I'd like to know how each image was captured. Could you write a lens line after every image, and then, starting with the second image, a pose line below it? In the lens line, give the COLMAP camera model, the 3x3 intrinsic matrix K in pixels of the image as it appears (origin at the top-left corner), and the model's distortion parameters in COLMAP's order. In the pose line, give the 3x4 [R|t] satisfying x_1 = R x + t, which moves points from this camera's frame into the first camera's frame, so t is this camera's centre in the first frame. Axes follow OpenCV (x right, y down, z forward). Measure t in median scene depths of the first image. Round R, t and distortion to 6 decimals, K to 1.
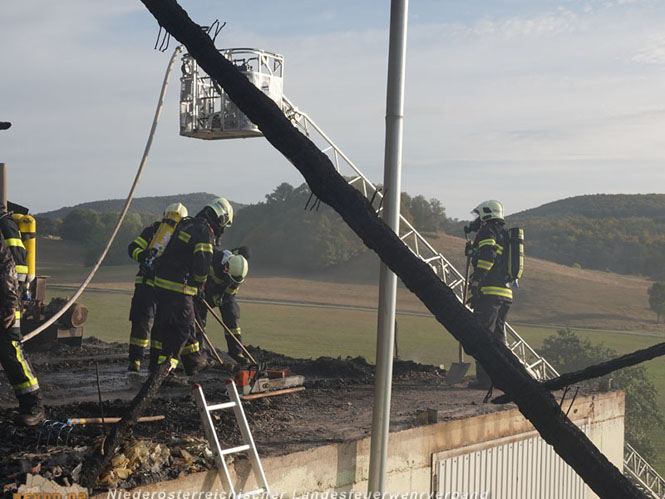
lens RADIAL K [[1251.2, 0, 332.5], [0, 1251.2, 249.5], [0, 0, 1]] dist [0.036635, 0.059008]
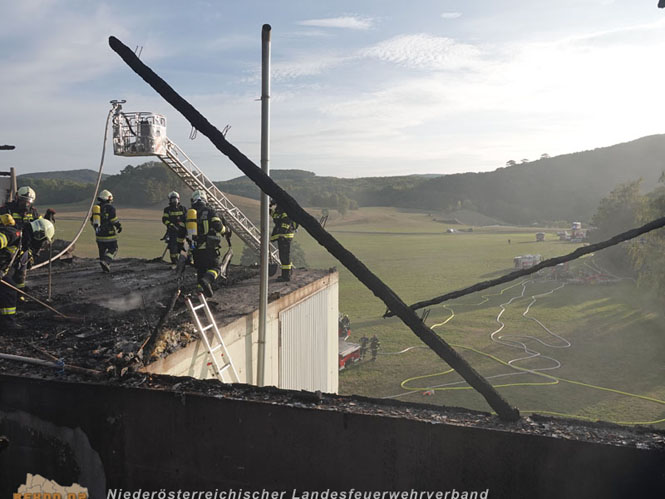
lens RADIAL K [[528.3, 0, 332.5], [0, 528.3, 249.5], [0, 0, 1]] dist [0.027602, -0.002894]
pose [[0.945317, -0.050845, 0.322166, -0.118677], [0.015800, 0.993753, 0.110475, -0.045941], [-0.325771, -0.099344, 0.940215, 0.095516]]
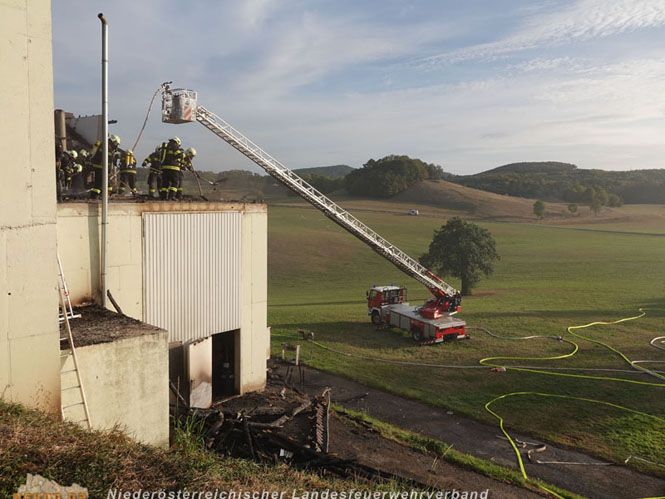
lens RADIAL K [[558.9, 0, 332.5], [0, 558.9, 249.5], [0, 0, 1]] dist [-0.006379, -0.003168]
pose [[0.986951, 0.007027, -0.160867, 0.739324], [0.009149, 0.994986, 0.099594, 0.114109], [0.160760, -0.099766, 0.981938, -0.301556]]
